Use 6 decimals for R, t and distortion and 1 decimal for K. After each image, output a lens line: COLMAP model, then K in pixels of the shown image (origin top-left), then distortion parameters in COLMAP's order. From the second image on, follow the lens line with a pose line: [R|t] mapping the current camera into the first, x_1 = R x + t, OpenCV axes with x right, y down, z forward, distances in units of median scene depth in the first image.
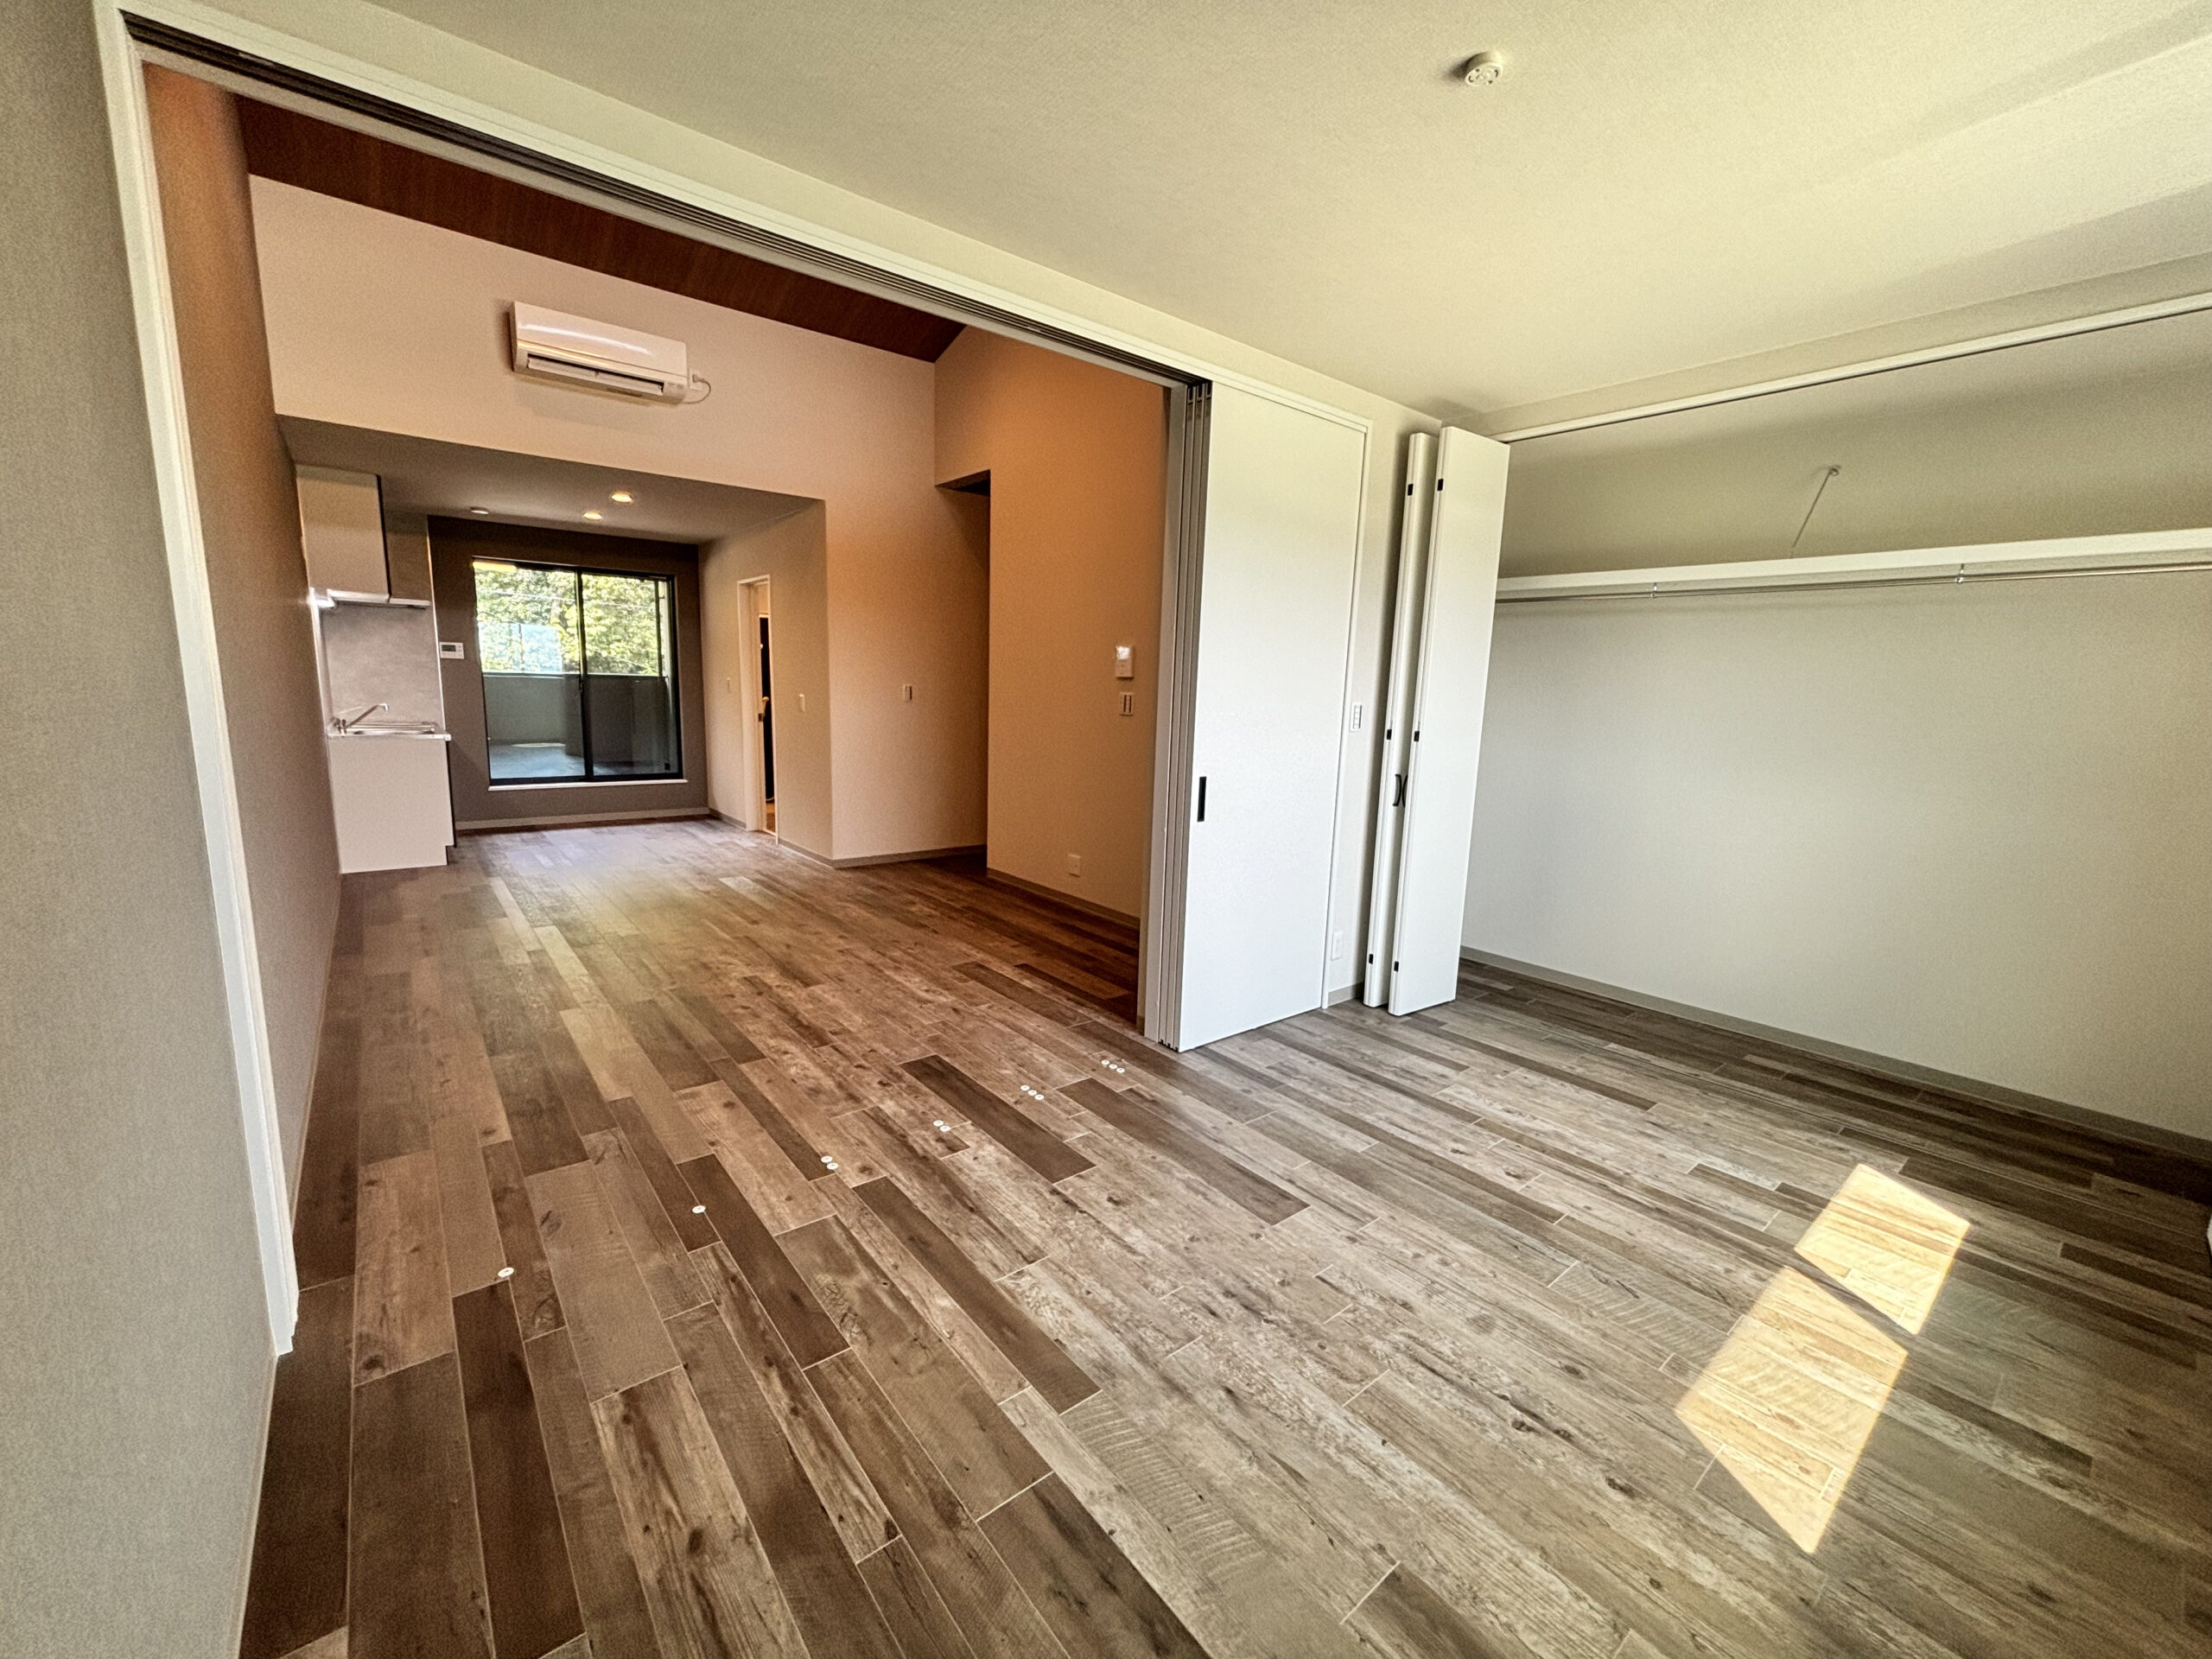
lens RADIAL K [[892.1, 0, 1106.0], [0, 892.1, 829.5], [0, 0, 1]] dist [-0.029187, 0.024111]
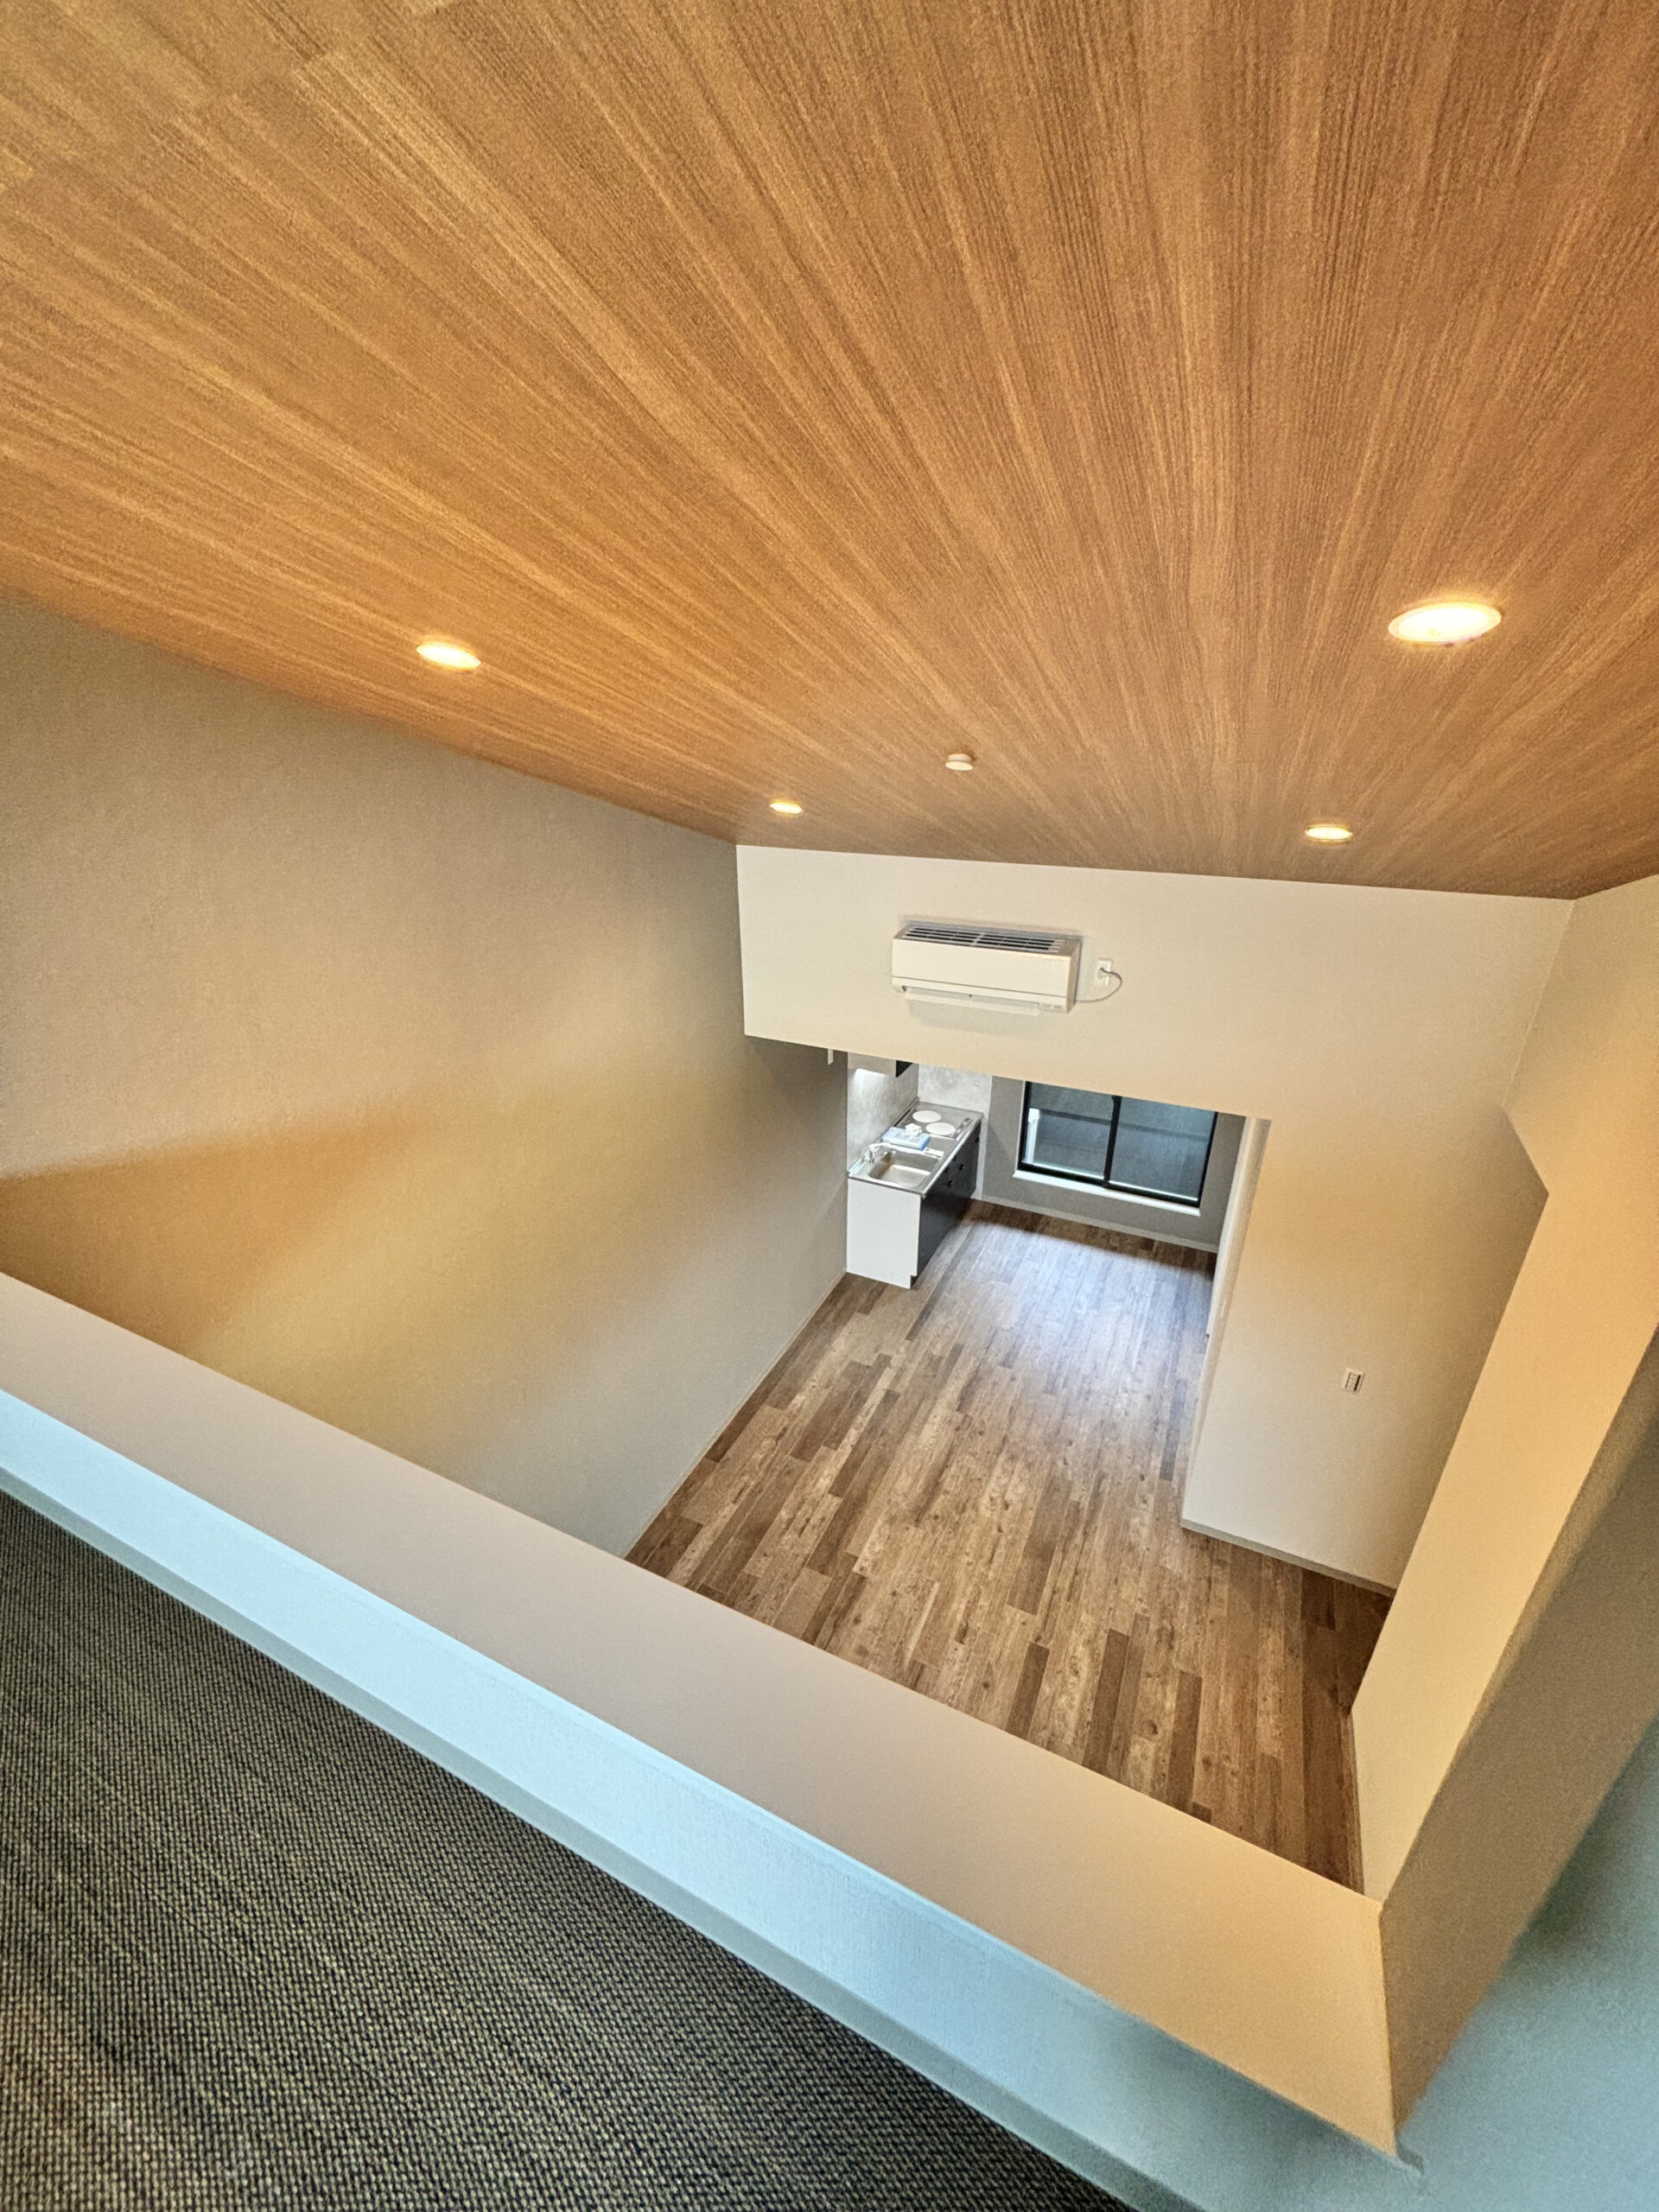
lens RADIAL K [[892.1, 0, 836.2], [0, 892.1, 1115.5], [0, 0, 1]] dist [-0.029187, 0.024111]
pose [[0.426915, 0.347284, -0.834947, 0.068538], [-0.136645, 0.937489, 0.320067, -0.407645], [0.893908, -0.022550, 0.447683, 0.331711]]
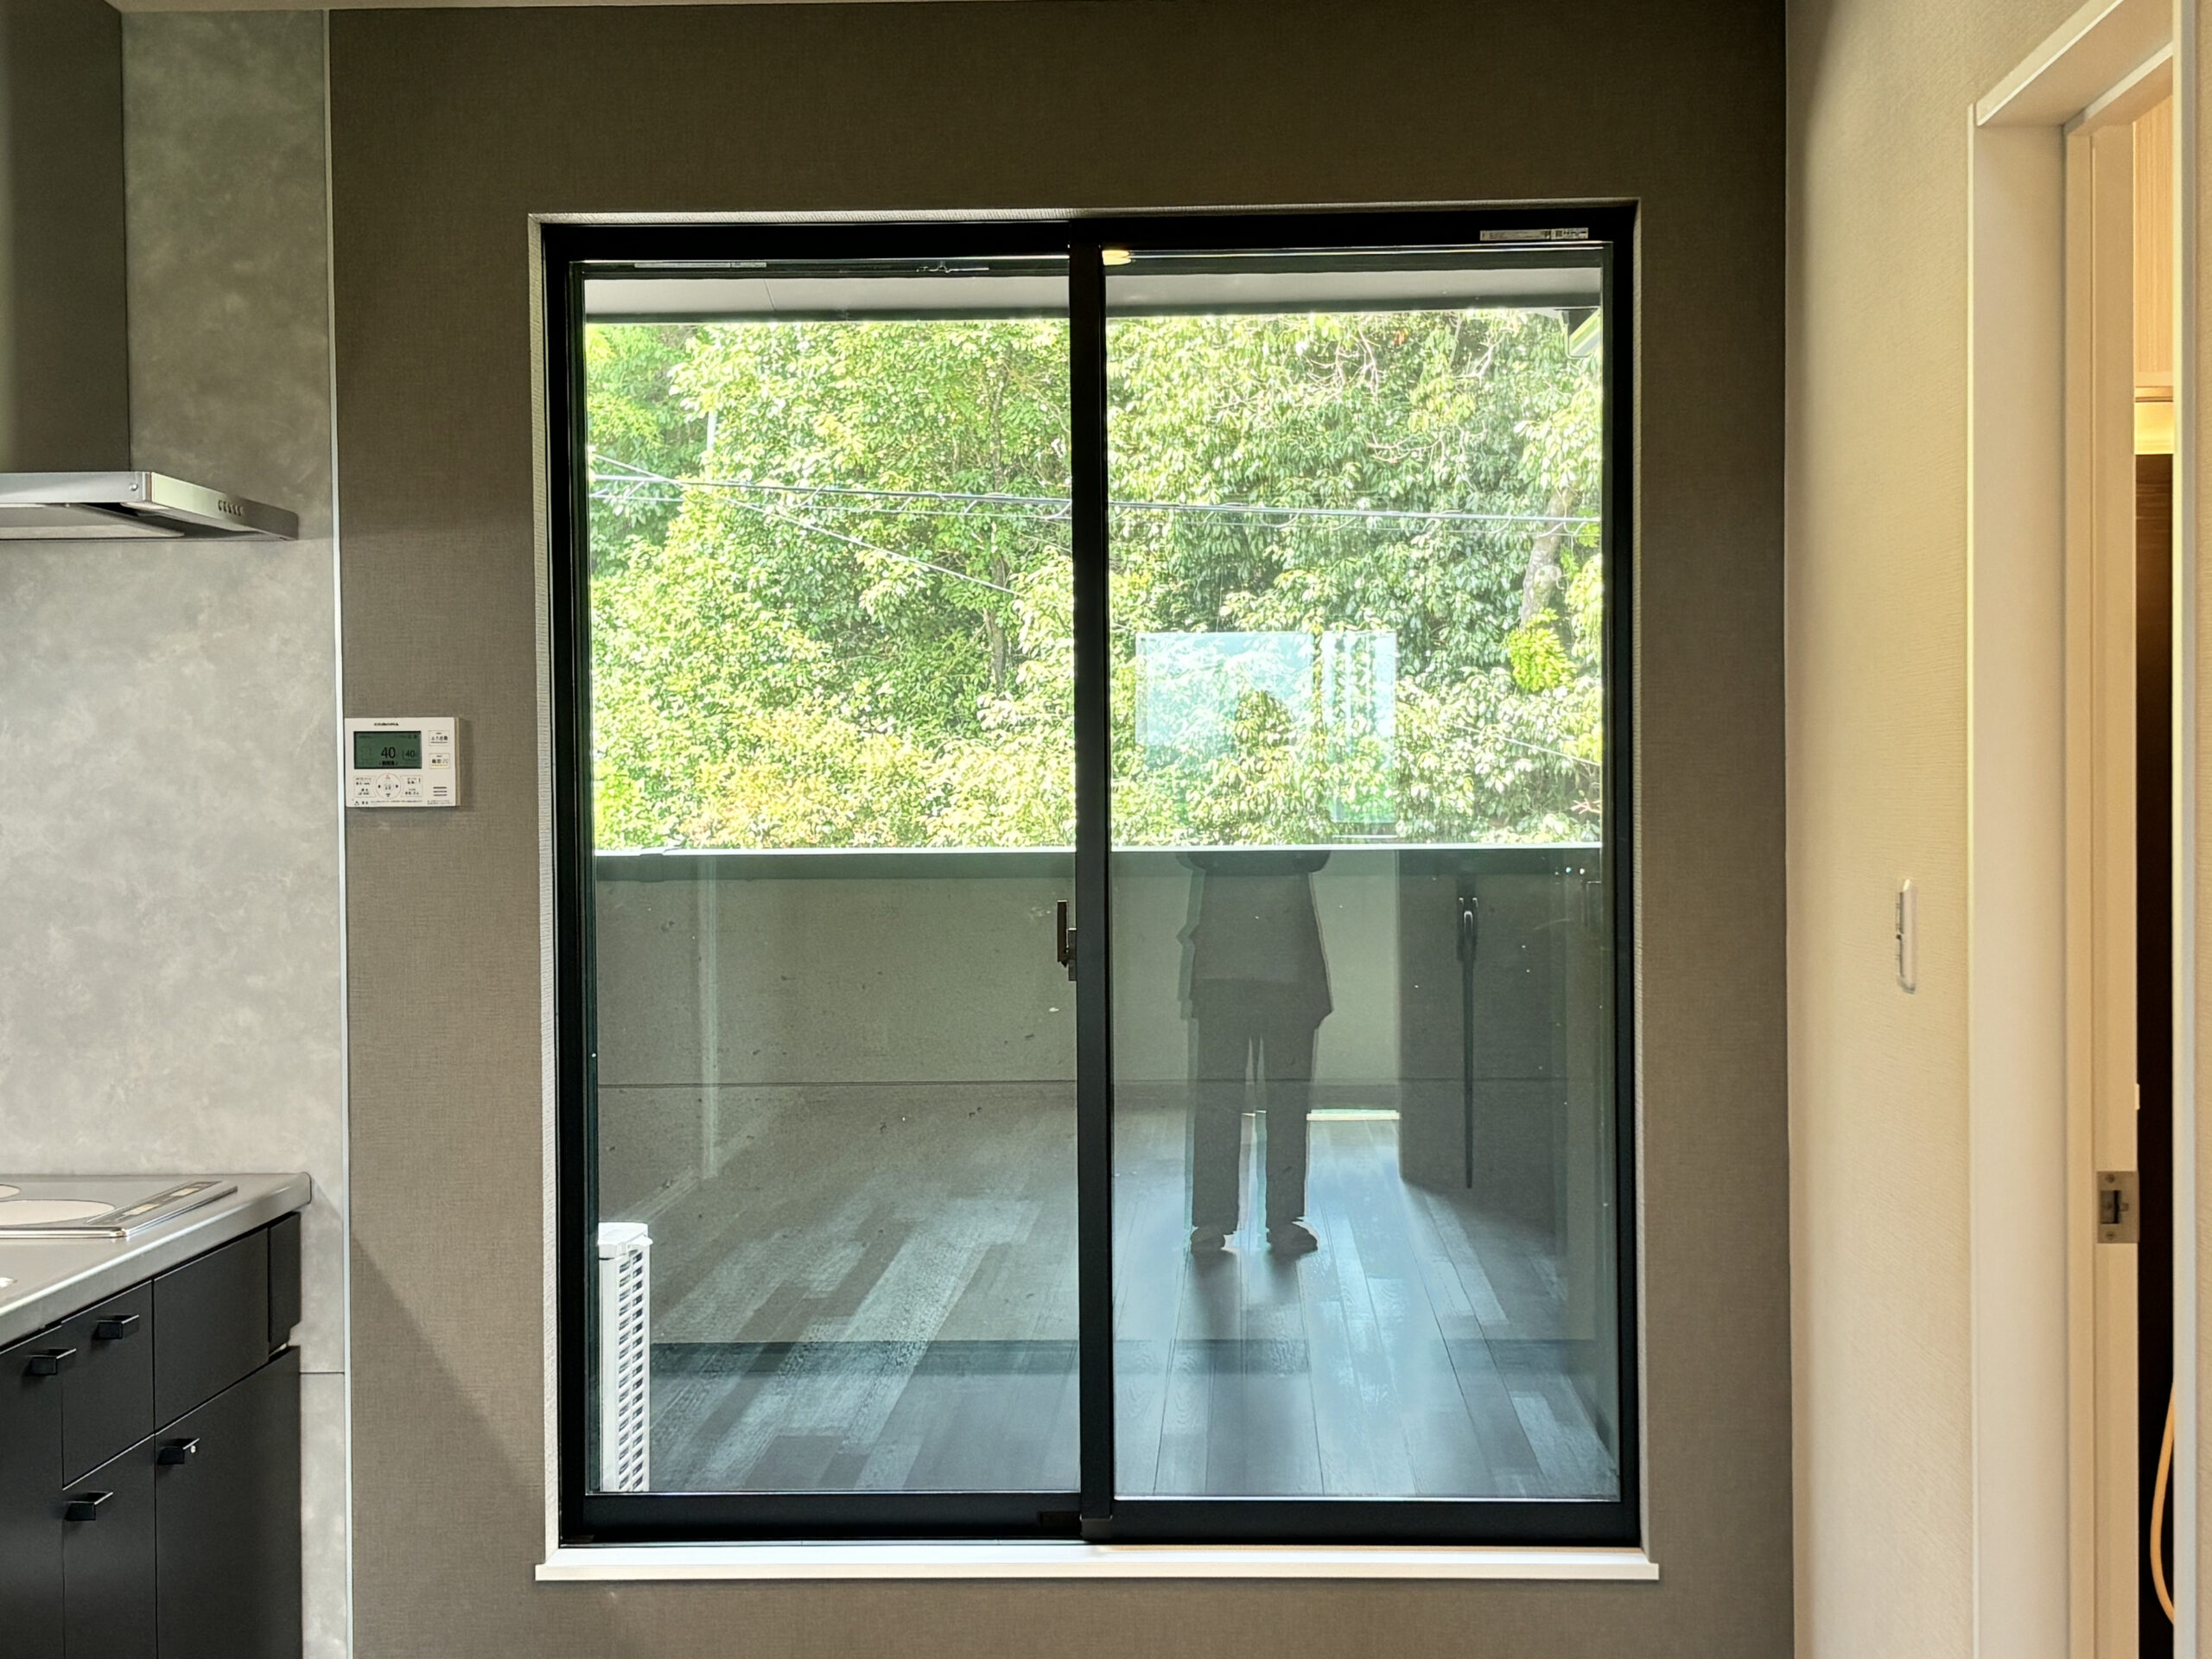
lens RADIAL K [[3366.8, 0, 1106.0], [0, 3366.8, 829.5], [0, 0, 1]] dist [-0.022052, -0.060471]
pose [[0.748632, -0.030722, -0.662273, -0.186259], [-0.073547, 0.988912, -0.129012, -0.106726], [0.658893, 0.145291, 0.738072, 0.565277]]
